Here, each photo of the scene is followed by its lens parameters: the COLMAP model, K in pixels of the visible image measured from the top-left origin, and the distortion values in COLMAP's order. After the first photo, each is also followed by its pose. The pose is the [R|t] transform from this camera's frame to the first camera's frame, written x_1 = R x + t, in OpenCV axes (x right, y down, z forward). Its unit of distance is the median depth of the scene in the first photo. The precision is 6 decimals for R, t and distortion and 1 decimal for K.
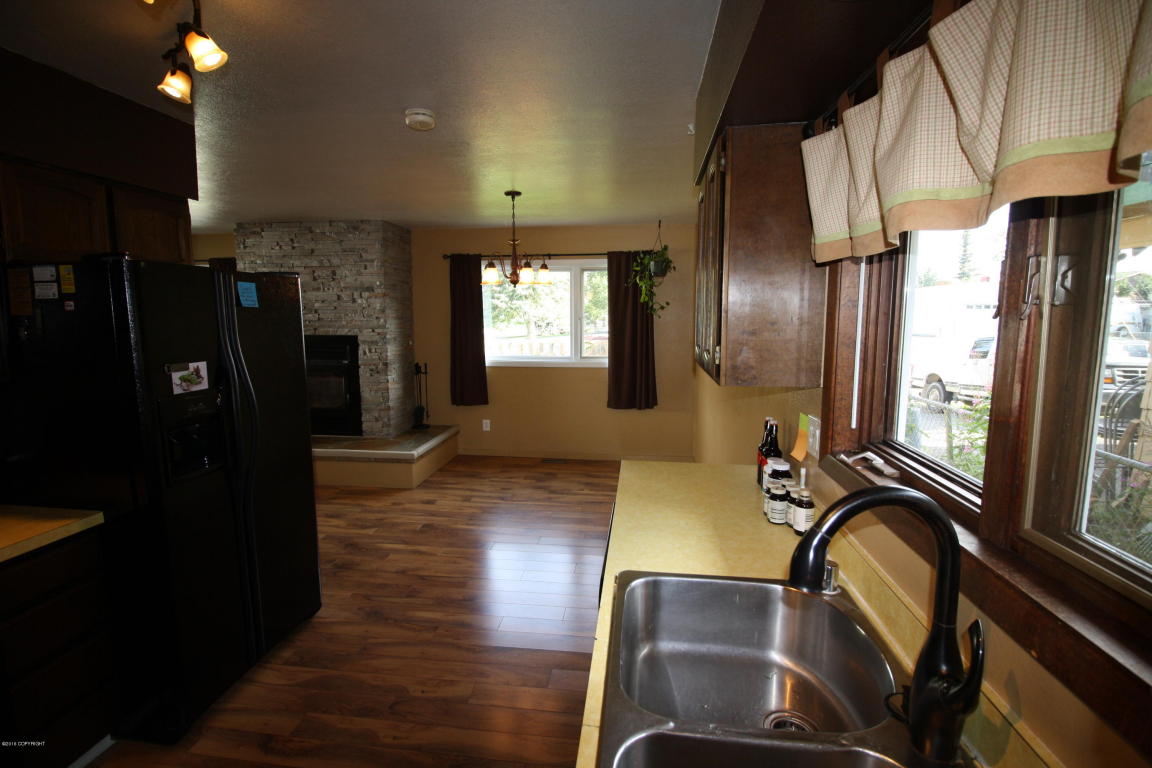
lens RADIAL K [[537.7, 0, 576.0], [0, 537.7, 379.2], [0, 0, 1]] dist [-0.002016, -0.011674]
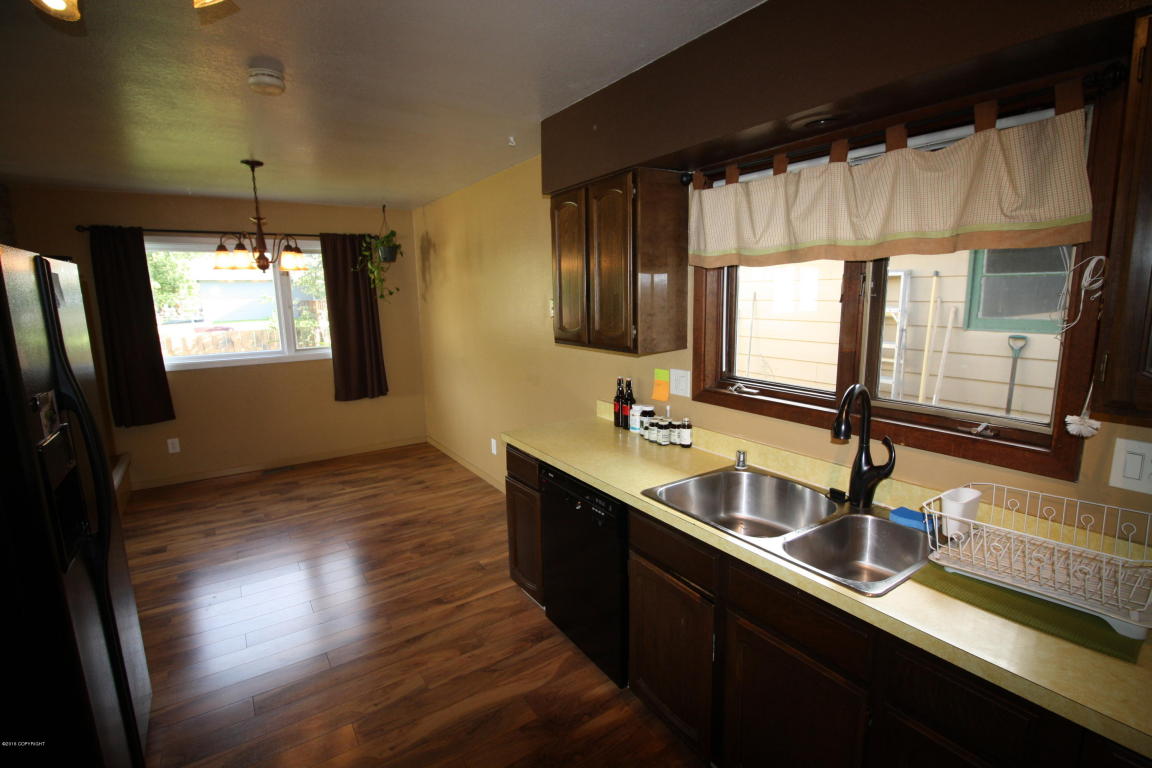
lens RADIAL K [[537.7, 0, 577.8], [0, 537.7, 379.3], [0, 0, 1]] dist [-0.002016, -0.011674]
pose [[0.754465, -0.118696, 0.645519, -0.280161], [0.095901, 0.992892, 0.070483, -0.012826], [-0.649296, 0.008729, 0.760485, 0.017837]]
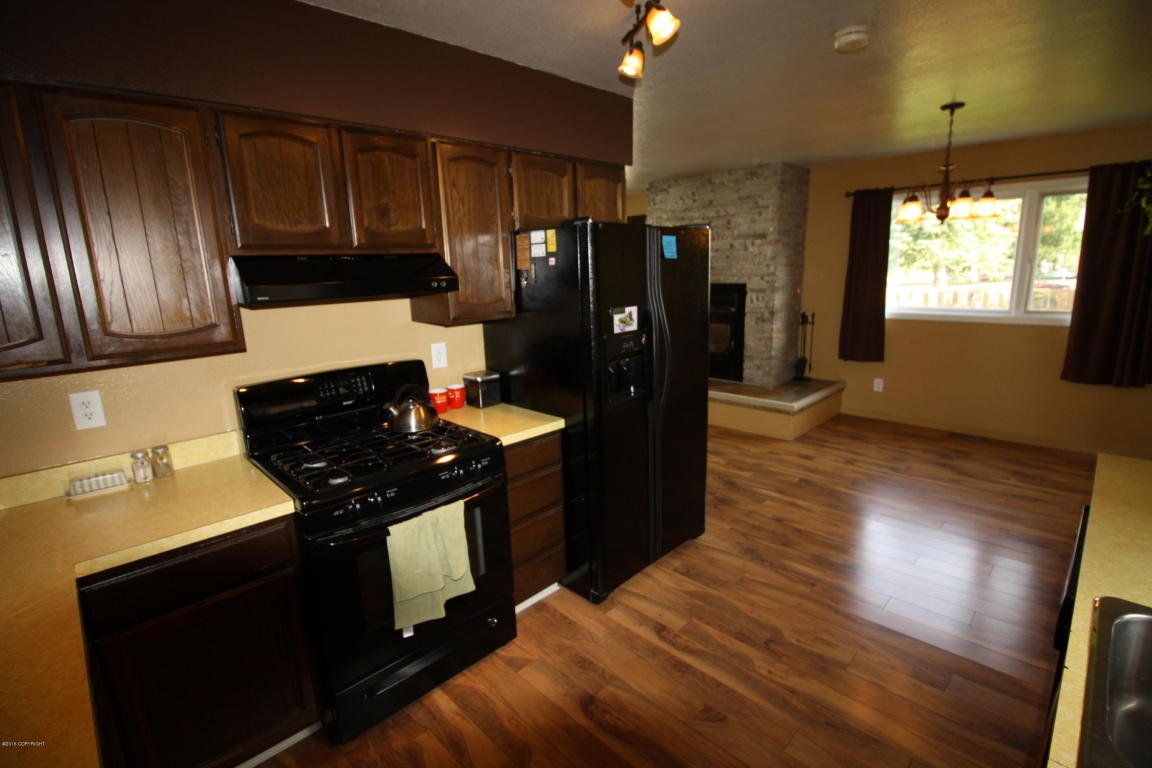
lens RADIAL K [[537.7, 0, 573.7], [0, 537.7, 382.7], [0, 0, 1]] dist [-0.002016, -0.011674]
pose [[0.784436, 0.107281, -0.610861, -0.025979], [-0.044568, 0.992130, 0.117009, 0.000495], [0.618607, -0.064561, 0.783044, -0.011058]]
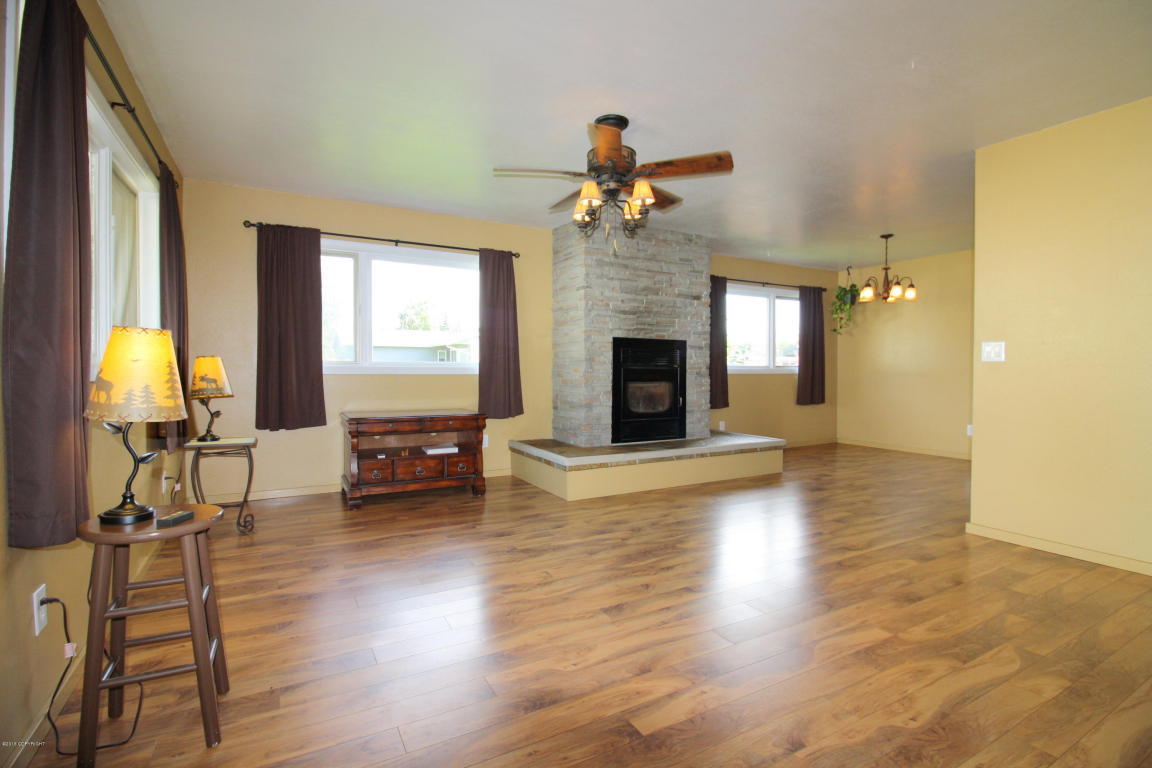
lens RADIAL K [[537.7, 0, 575.9], [0, 537.7, 376.0], [0, 0, 1]] dist [-0.002016, -0.011674]
pose [[0.805084, -0.002519, 0.593156, -1.418145], [0.064879, 0.994365, -0.083837, 0.072716], [-0.589602, 0.105980, 0.800711, 0.347754]]
